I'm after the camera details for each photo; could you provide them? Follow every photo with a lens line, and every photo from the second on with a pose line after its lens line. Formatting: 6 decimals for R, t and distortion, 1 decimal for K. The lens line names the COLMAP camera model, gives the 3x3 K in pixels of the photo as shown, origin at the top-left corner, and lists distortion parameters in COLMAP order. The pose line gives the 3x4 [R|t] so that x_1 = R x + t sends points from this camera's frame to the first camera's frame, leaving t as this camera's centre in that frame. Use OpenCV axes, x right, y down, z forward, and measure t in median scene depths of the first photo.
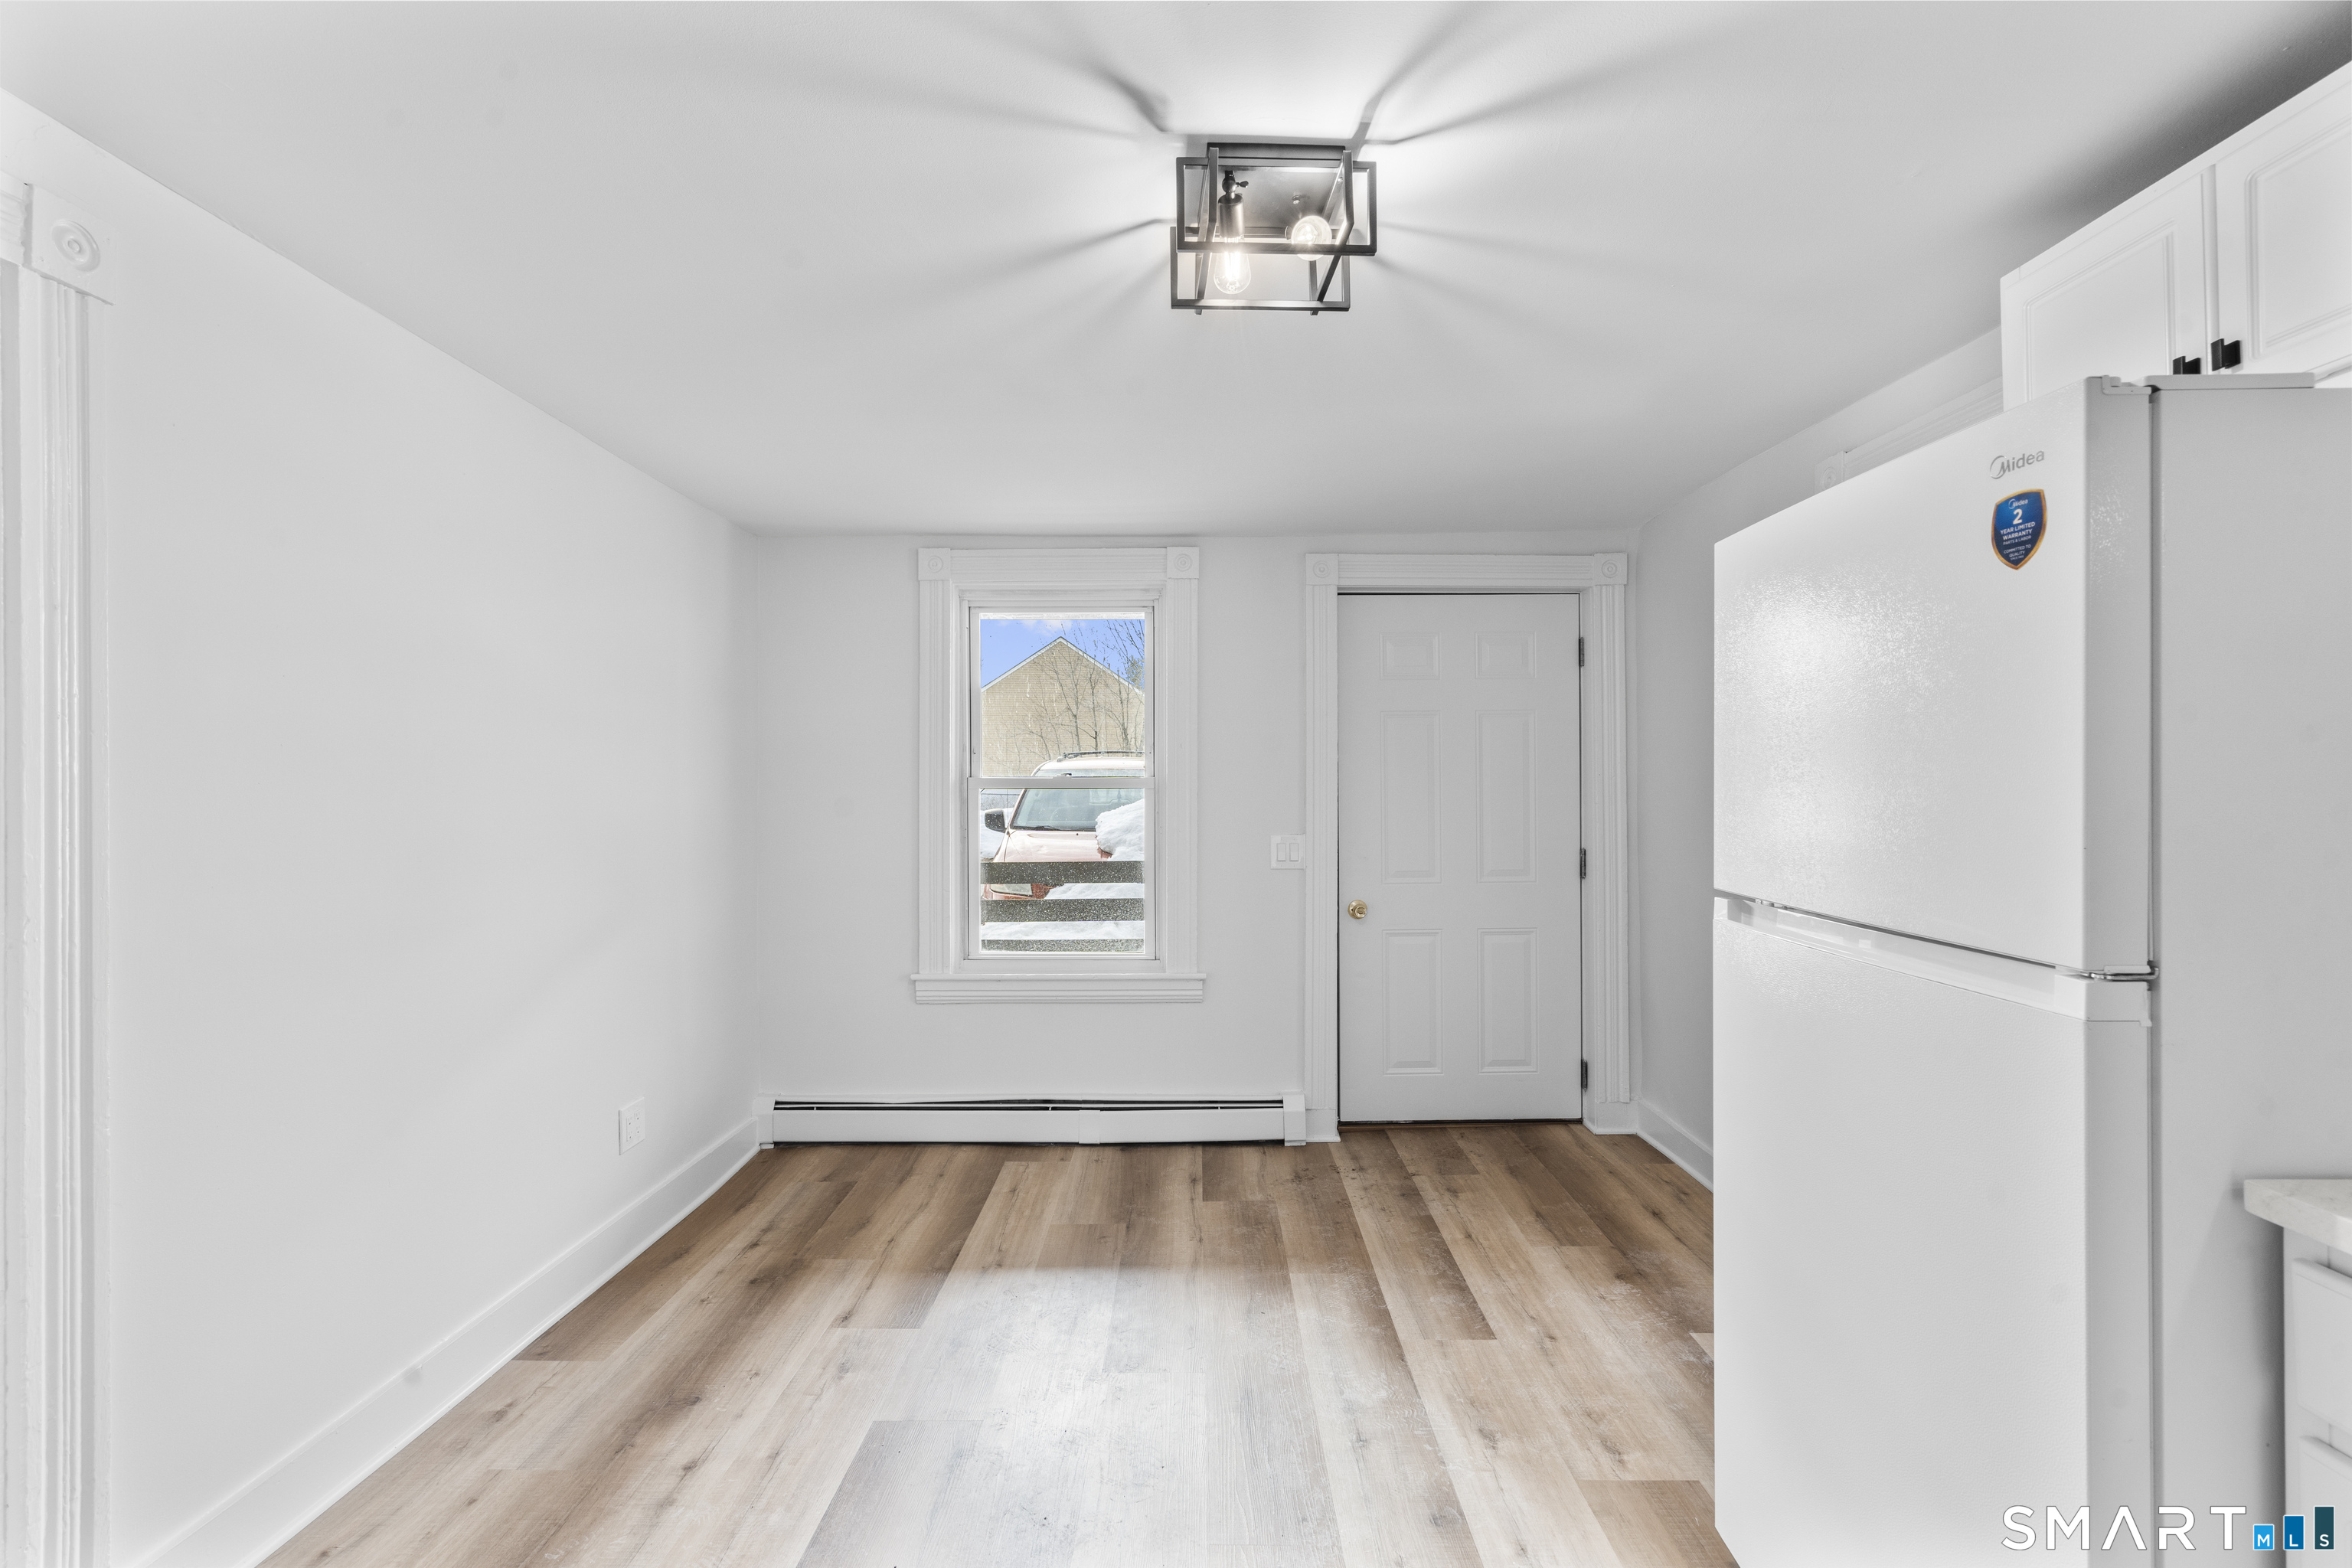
lens RADIAL K [[1076.4, 0, 1176.0], [0, 1076.4, 784.0], [0, 0, 1]] dist [-0.000181, 0.000370]
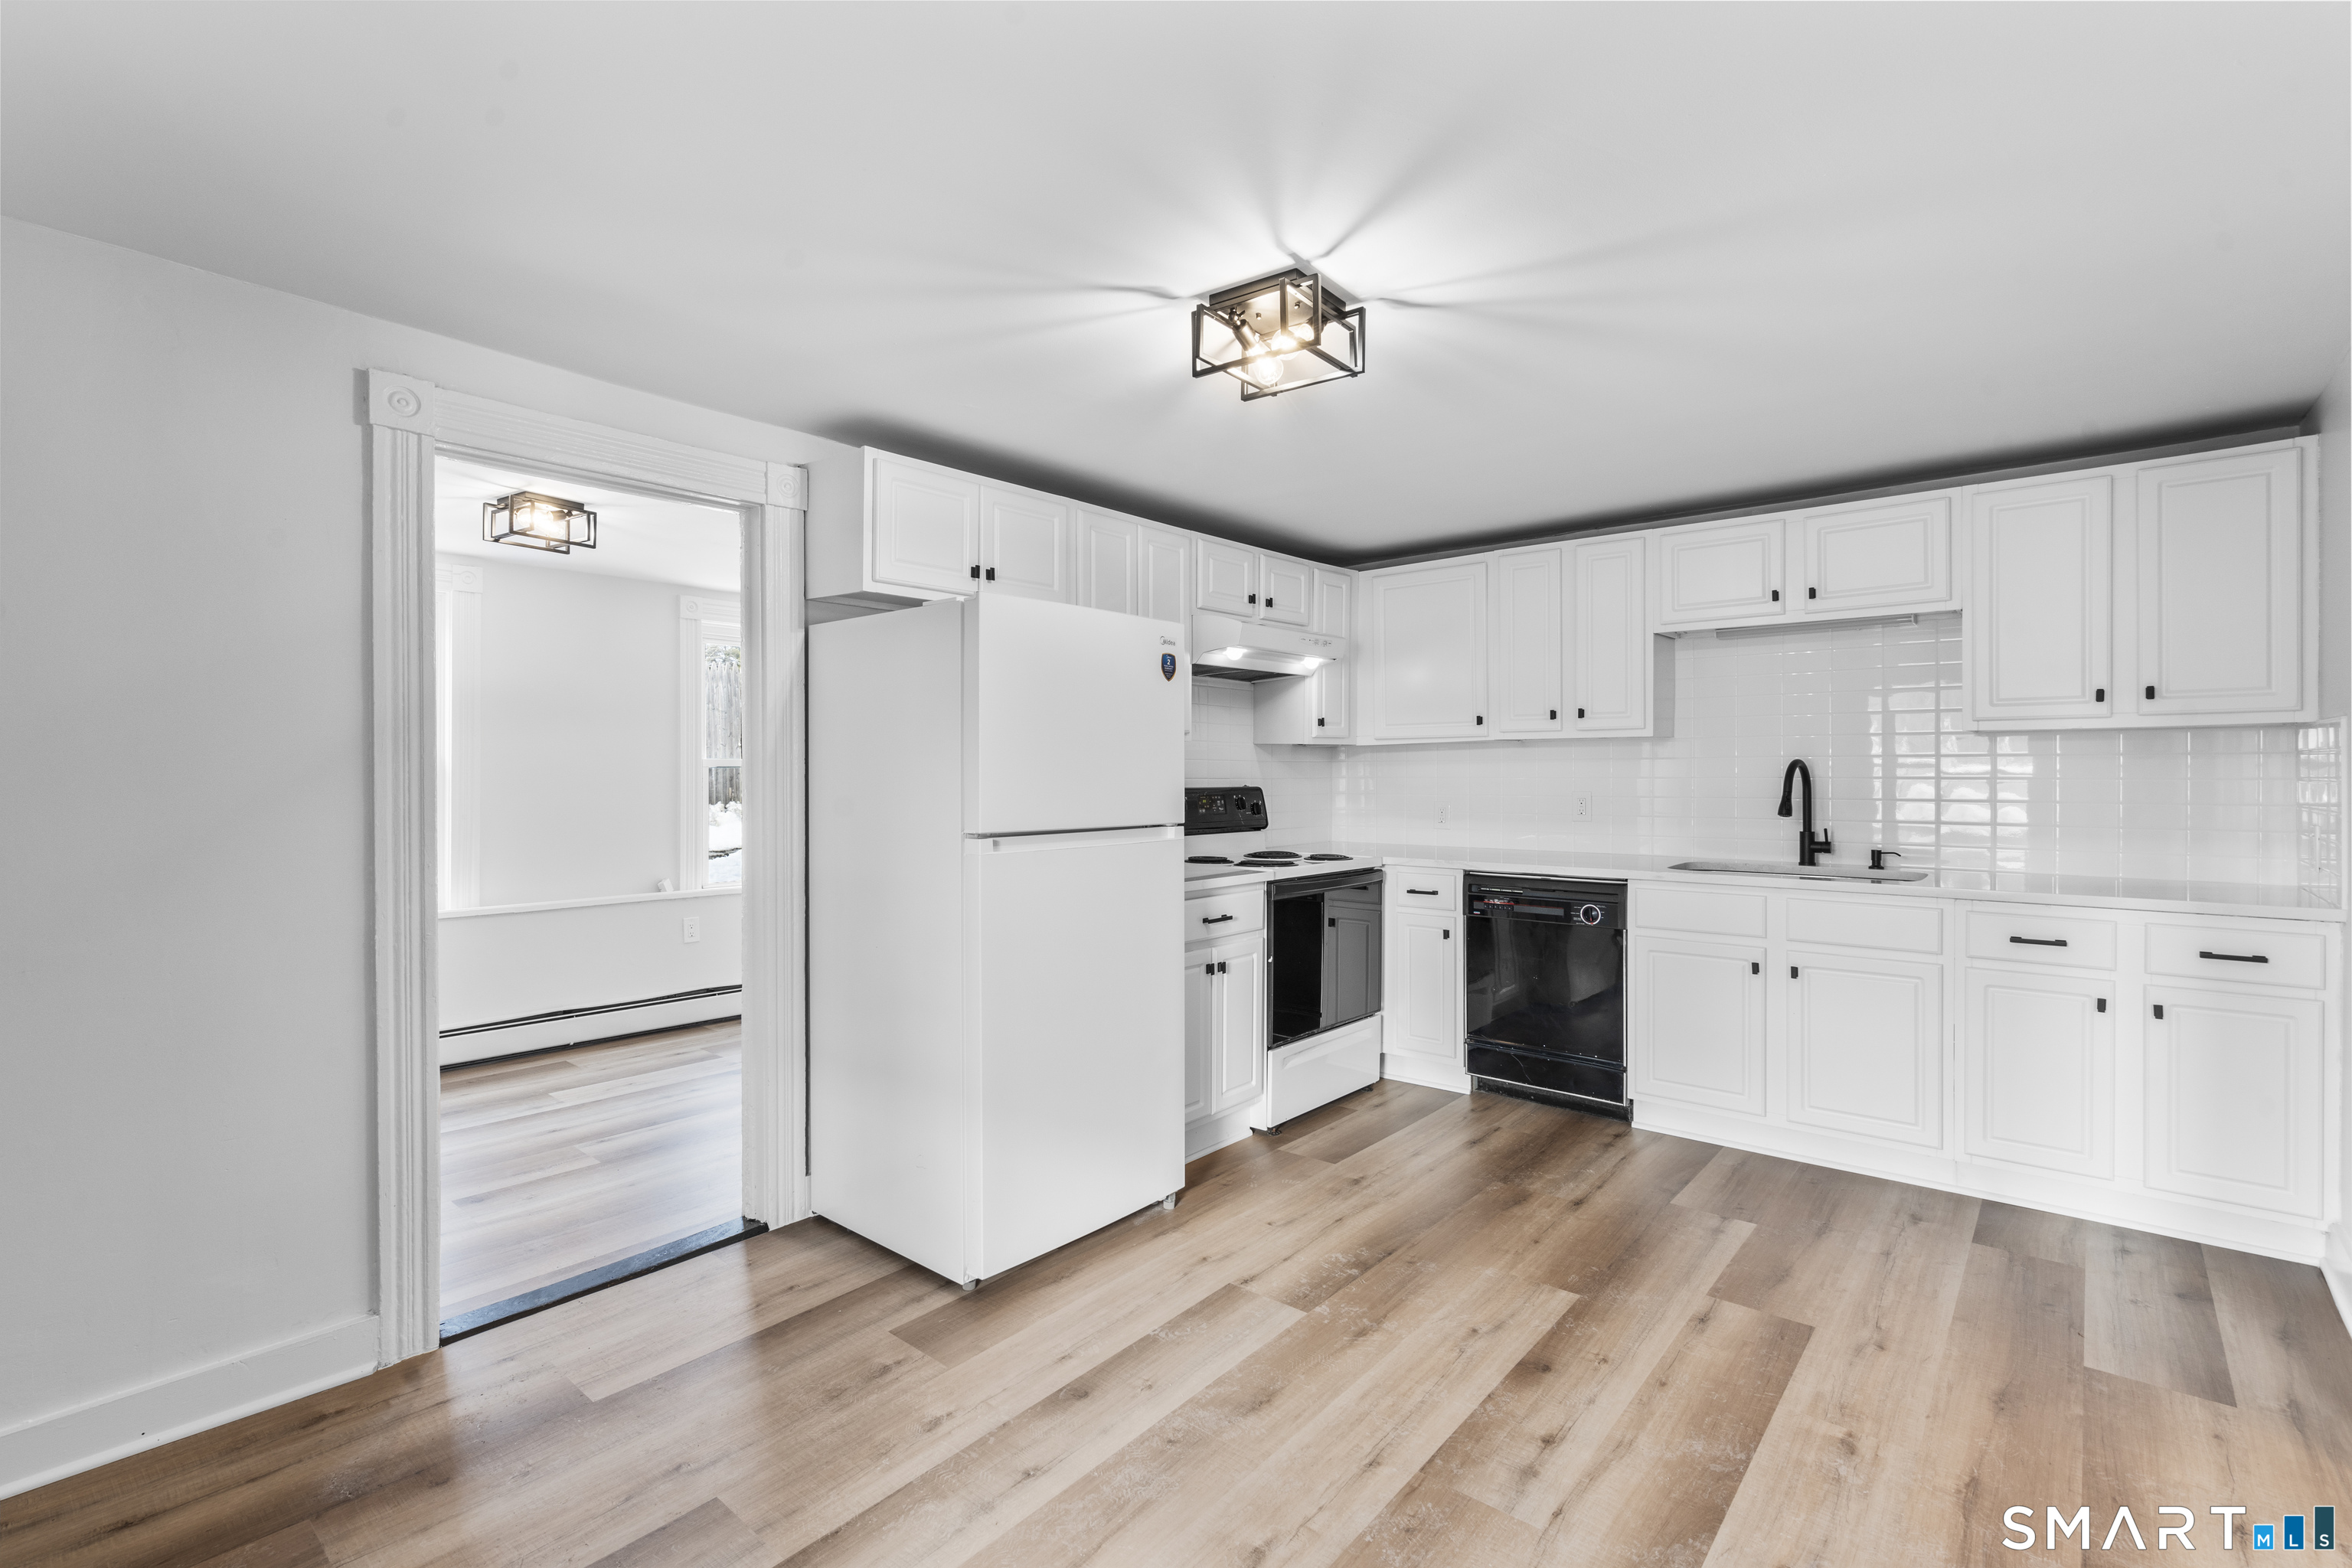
lens RADIAL K [[1076.4, 0, 1176.0], [0, 1076.4, 784.0], [0, 0, 1]] dist [-0.000181, 0.000370]
pose [[-0.780448, 0.001563, 0.625219, -0.502825], [0.008402, 0.999933, 0.007989, 0.022275], [-0.625164, 0.011488, -0.780409, 1.656703]]
